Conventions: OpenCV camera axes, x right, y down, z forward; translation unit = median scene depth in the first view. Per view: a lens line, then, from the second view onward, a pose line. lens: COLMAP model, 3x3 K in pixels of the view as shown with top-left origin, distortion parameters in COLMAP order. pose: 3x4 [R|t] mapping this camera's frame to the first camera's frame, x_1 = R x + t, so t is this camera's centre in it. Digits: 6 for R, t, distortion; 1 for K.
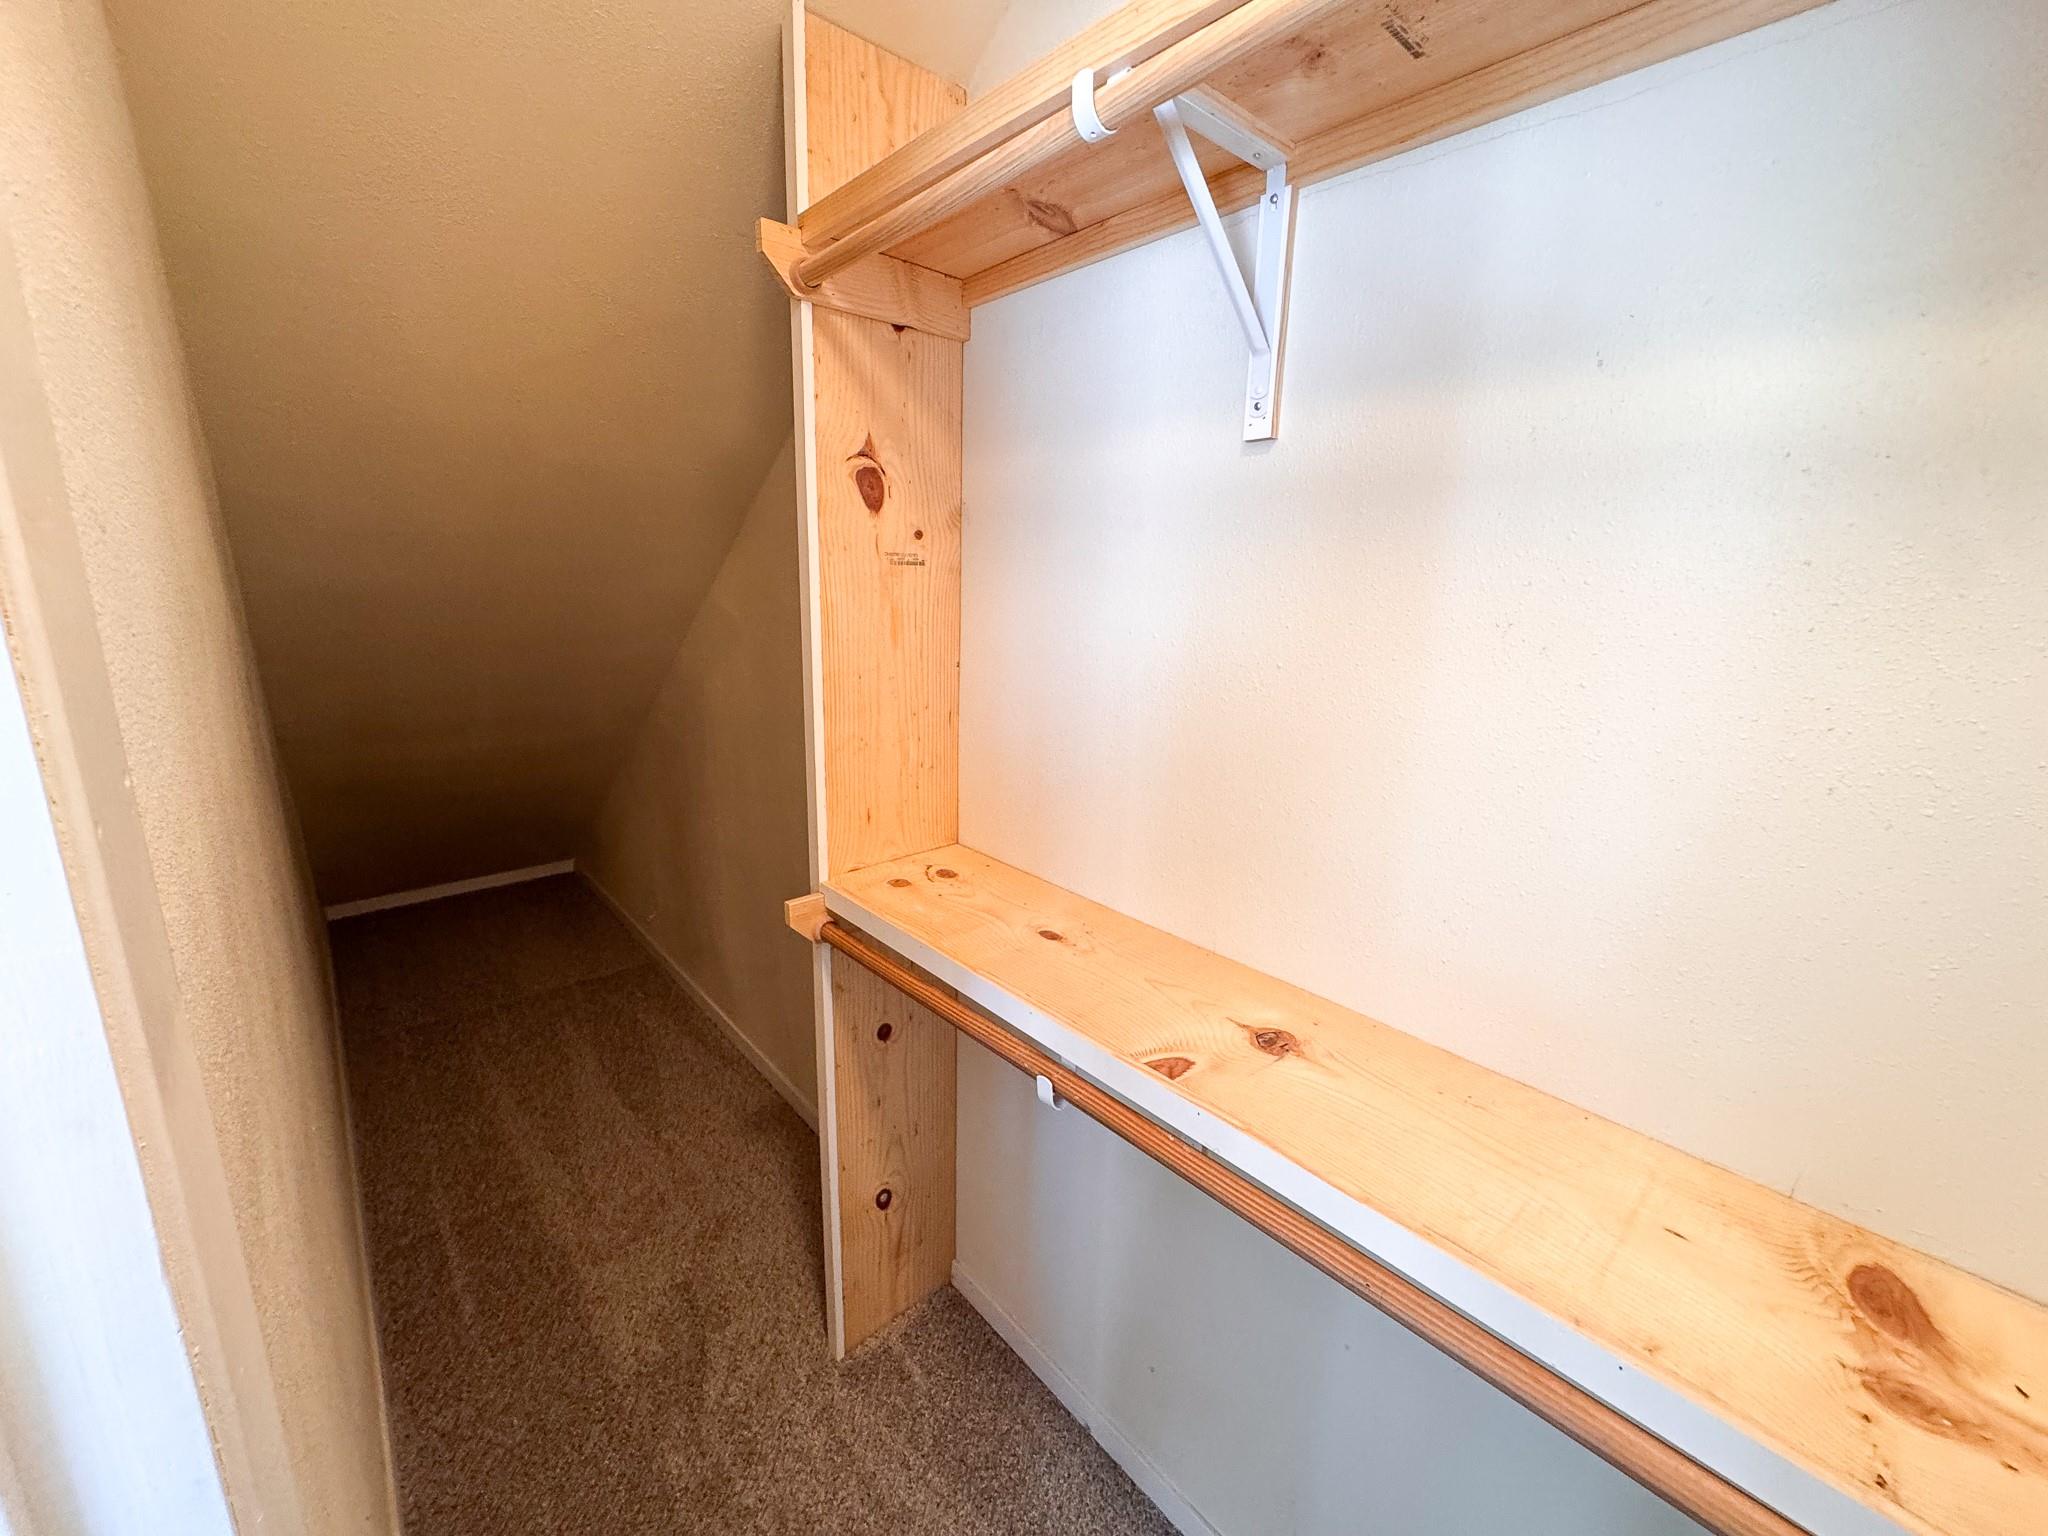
lens RADIAL K [[816.9, 0, 1022.6], [0, 816.9, 766.4], [0, 0, 1]] dist [-0.002259, 0.000615]
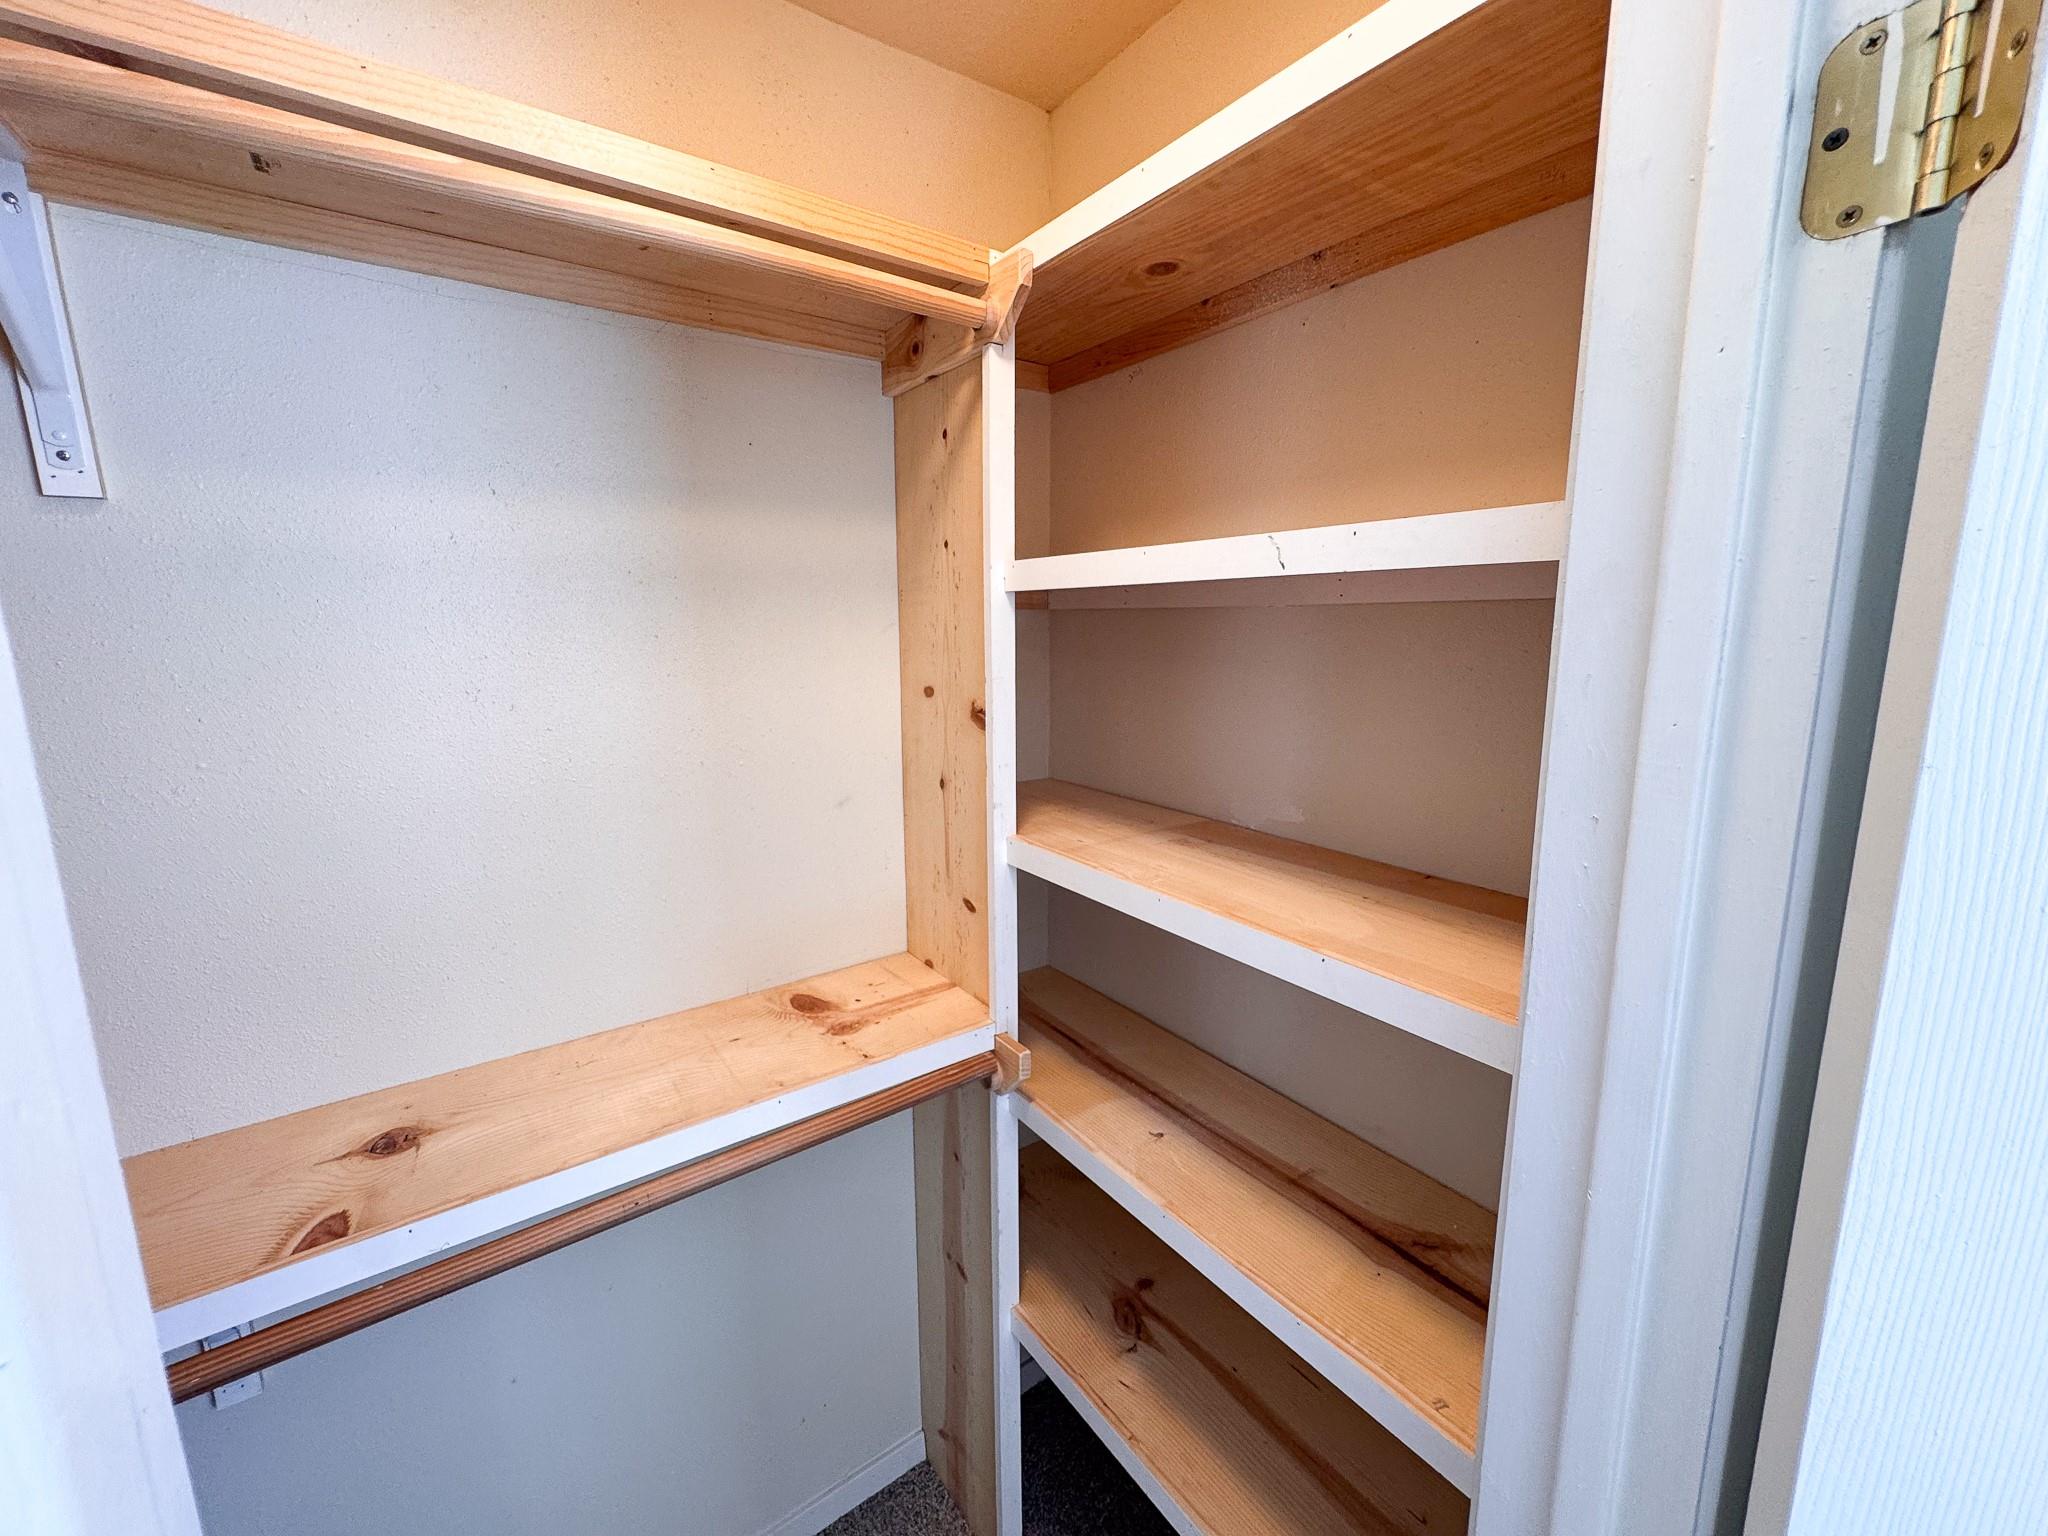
lens RADIAL K [[816.9, 0, 1022.6], [0, 816.9, 766.4], [0, 0, 1]] dist [-0.002259, 0.000615]
pose [[0.090071, -0.184303, 0.978734, -0.657878], [0.243347, 0.957014, 0.157818, -0.073390], [-0.965748, 0.223957, 0.131049, 0.101798]]
